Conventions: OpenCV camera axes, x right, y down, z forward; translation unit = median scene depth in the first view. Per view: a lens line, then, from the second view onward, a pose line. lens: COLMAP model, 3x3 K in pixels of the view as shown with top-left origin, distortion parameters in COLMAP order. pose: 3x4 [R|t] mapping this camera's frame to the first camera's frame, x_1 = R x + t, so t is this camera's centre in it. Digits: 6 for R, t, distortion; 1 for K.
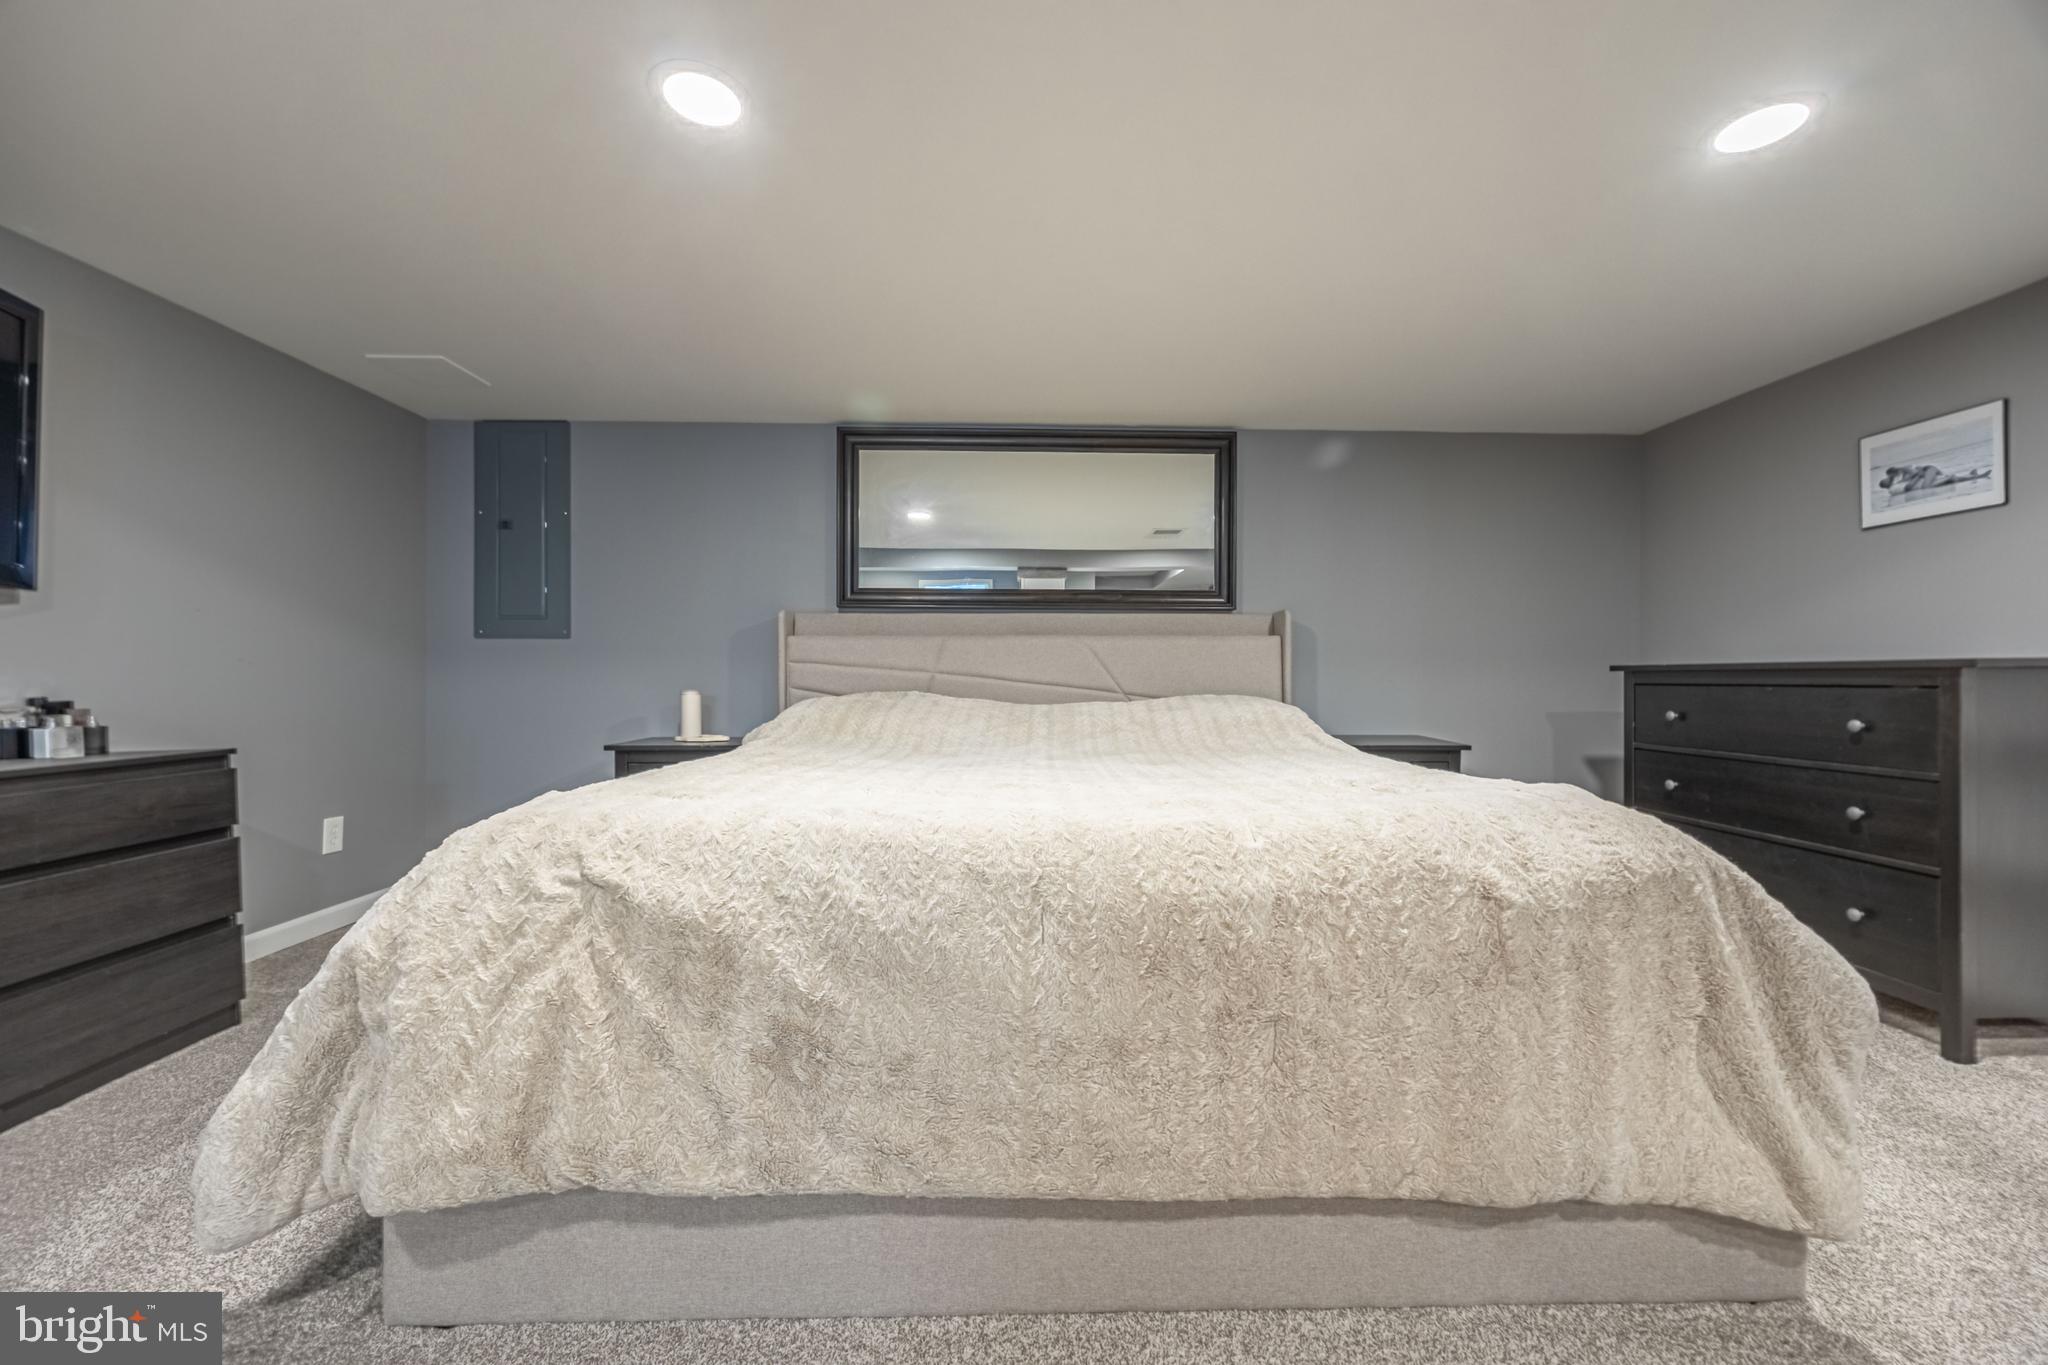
lens RADIAL K [[784.4, 0, 1025.6], [0, 784.4, 690.8], [0, 0, 1]] dist [-0.001228, -0.000256]
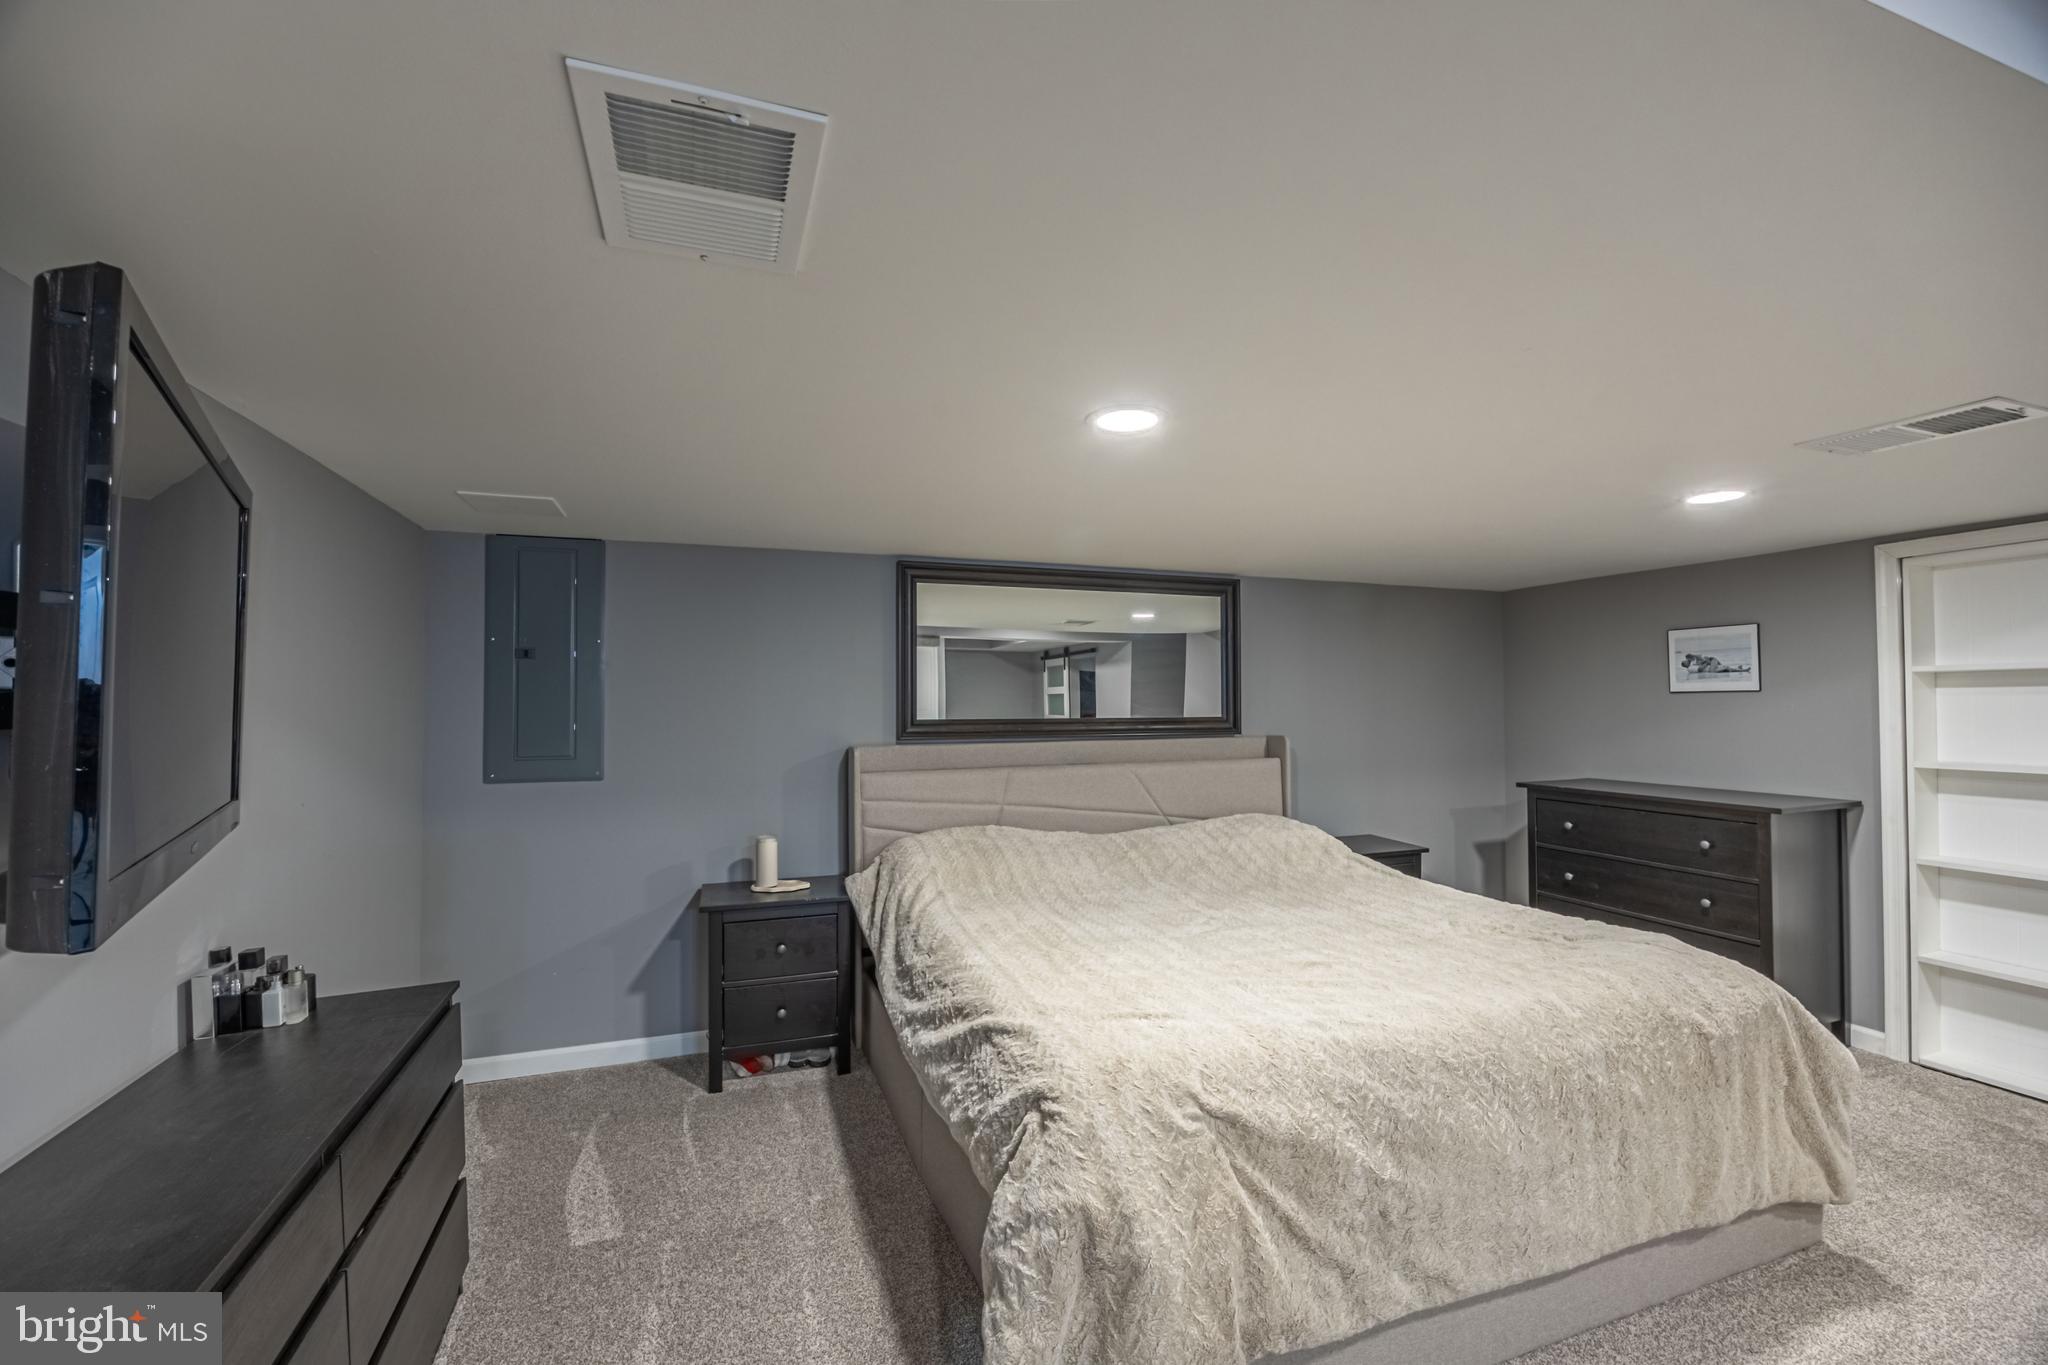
lens RADIAL K [[849.2, 0, 1020.4], [0, 849.2, 689.5], [0, 0, 1]] dist [-0.013468, -0.000340]
pose [[0.948695, -0.000014, 0.316191, -0.597779], [0.009664, 0.999534, -0.028951, -0.189749], [-0.316044, 0.030522, 0.948254, -0.101479]]
